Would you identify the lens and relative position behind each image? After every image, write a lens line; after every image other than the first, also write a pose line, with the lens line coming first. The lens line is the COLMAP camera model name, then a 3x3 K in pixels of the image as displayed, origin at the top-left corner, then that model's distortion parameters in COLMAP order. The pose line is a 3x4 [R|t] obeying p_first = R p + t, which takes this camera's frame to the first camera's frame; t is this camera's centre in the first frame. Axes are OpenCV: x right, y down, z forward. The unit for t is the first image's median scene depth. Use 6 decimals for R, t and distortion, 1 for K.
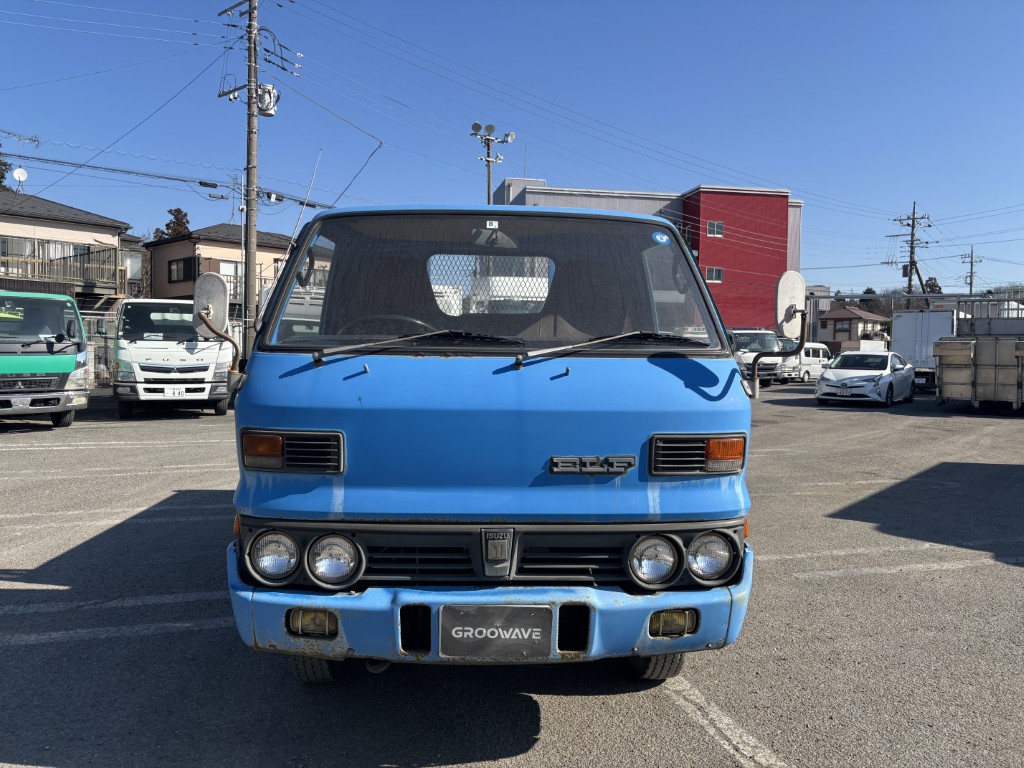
lens RADIAL K [[774.8, 0, 515.7], [0, 774.8, 368.1], [0, 0, 1]] dist [0.019728, 0.001335]
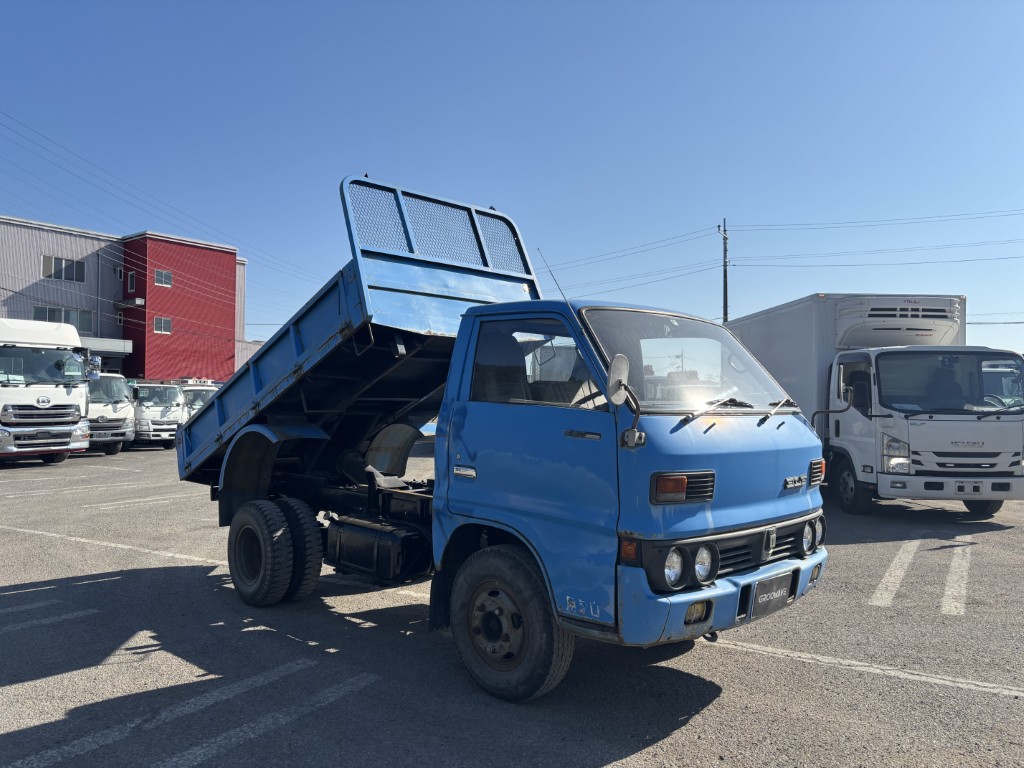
lens RADIAL K [[772.2, 0, 507.1], [0, 772.2, 372.3], [0, 0, 1]] dist [0.061405, -0.078076]
pose [[0.740130, 0.020350, 0.672156, -1.149041], [0.021682, 0.998300, -0.054100, -0.023203], [-0.672114, 0.054615, 0.738431, 0.146786]]
